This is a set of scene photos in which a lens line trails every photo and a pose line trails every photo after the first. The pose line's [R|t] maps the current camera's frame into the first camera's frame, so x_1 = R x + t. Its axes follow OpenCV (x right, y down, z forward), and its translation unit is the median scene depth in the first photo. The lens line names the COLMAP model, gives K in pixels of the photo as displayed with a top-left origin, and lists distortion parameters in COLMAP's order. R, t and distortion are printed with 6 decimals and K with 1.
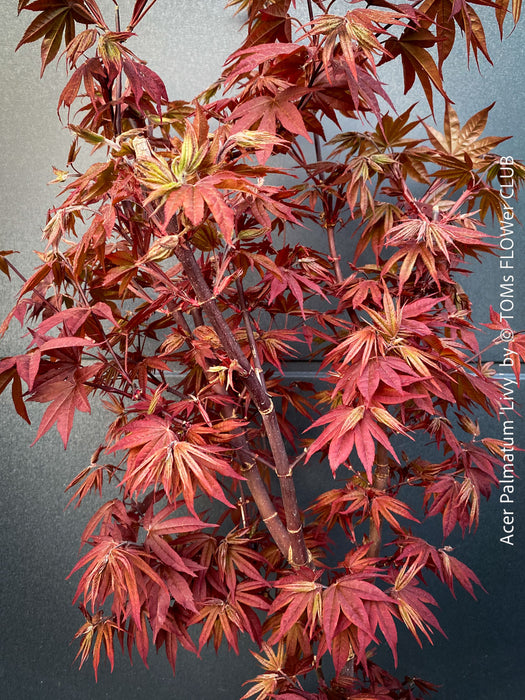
lens RADIAL K [[600.2, 0, 262.0], [0, 600.2, 351.6], [0, 0, 1]] dist [-0.008540, -0.019361]
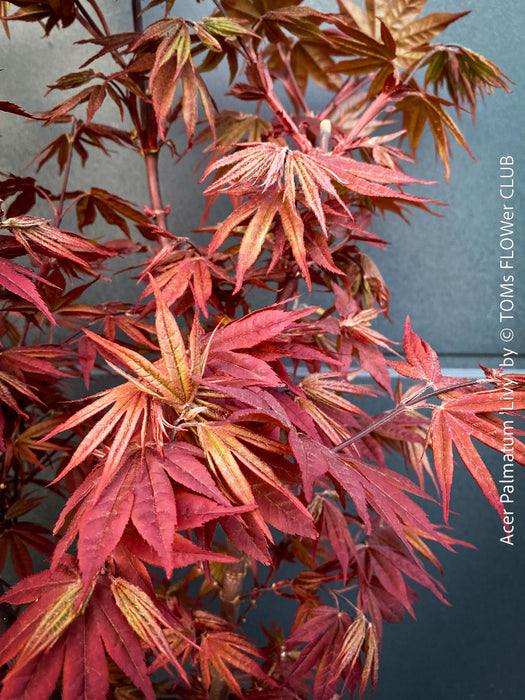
lens RADIAL K [[600.2, 0, 263.7], [0, 600.2, 349.0], [0, 0, 1]] dist [-0.008540, -0.019361]
pose [[0.997599, 0.007645, 0.068837, 0.214665], [-0.014806, 0.994453, 0.104132, -0.099489], [-0.067659, -0.104901, 0.992178, 0.475134]]
